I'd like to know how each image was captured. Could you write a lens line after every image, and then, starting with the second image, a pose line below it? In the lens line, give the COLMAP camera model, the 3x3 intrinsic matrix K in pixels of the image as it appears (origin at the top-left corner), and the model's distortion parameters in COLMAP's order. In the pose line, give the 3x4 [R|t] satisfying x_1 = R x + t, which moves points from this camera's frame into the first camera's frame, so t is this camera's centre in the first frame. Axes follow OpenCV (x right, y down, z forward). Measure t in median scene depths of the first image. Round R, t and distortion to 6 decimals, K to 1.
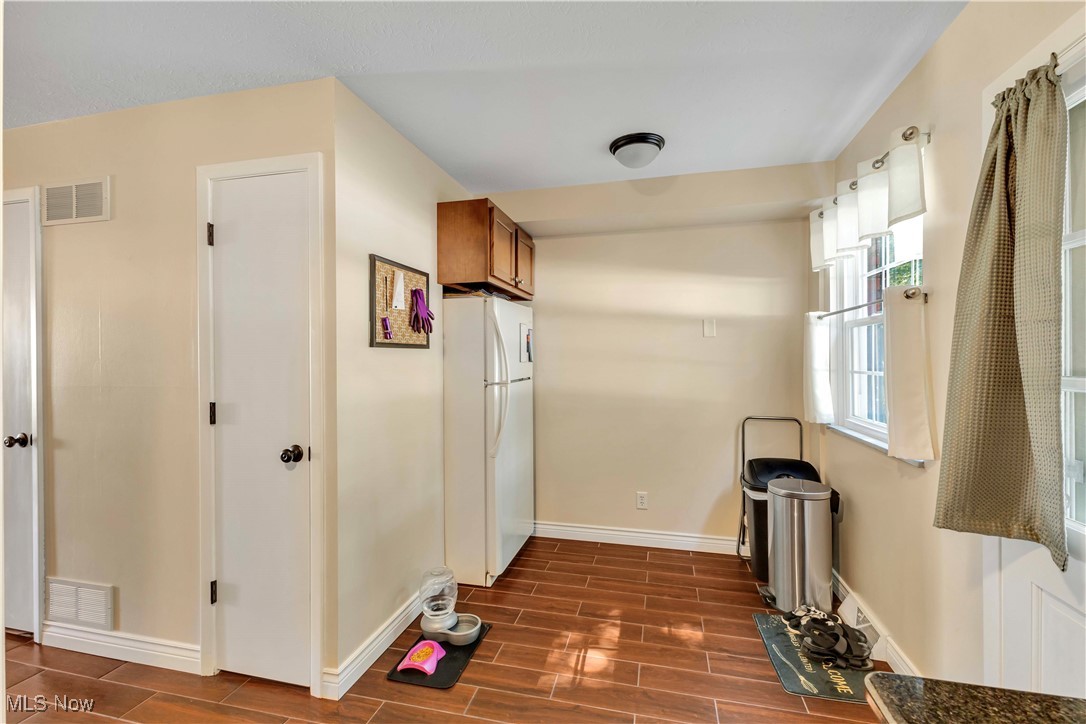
lens RADIAL K [[476.7, 0, 541.8], [0, 476.7, 361.4], [0, 0, 1]] dist [0.018194, -0.000177]
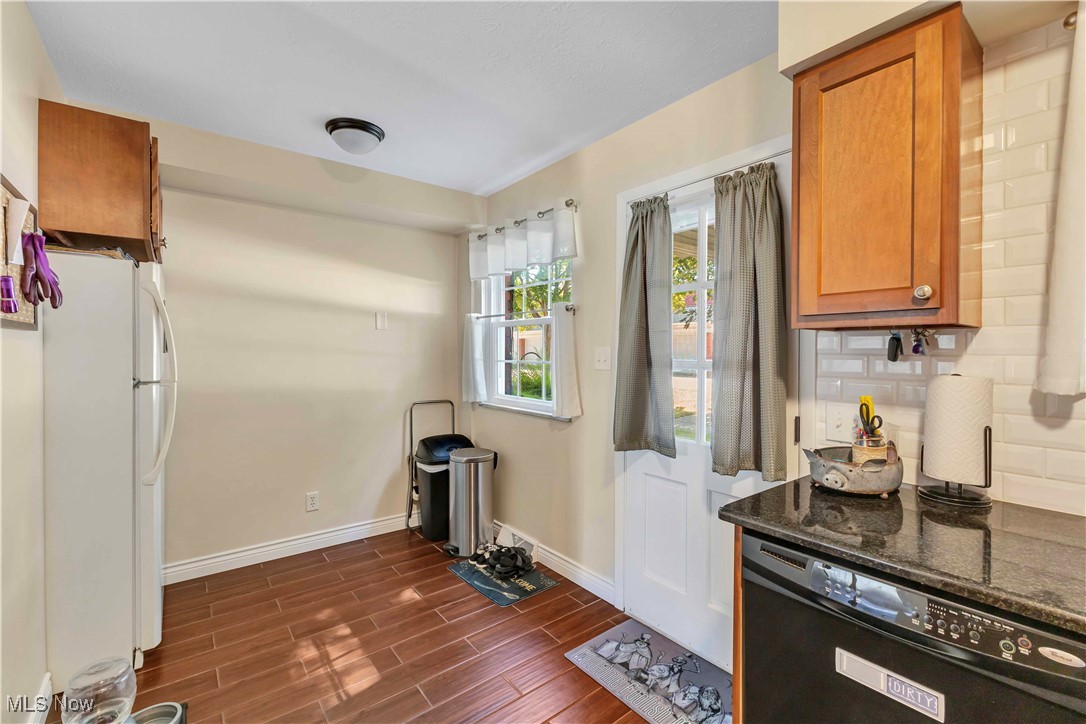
lens RADIAL K [[476.7, 0, 538.9], [0, 476.7, 356.0], [0, 0, 1]] dist [0.018194, -0.000177]
pose [[0.623196, -0.002318, 0.782062, -0.311997], [-0.000248, 0.999995, 0.003162, 0.004077], [-0.782066, -0.002164, 0.623192, 0.088800]]
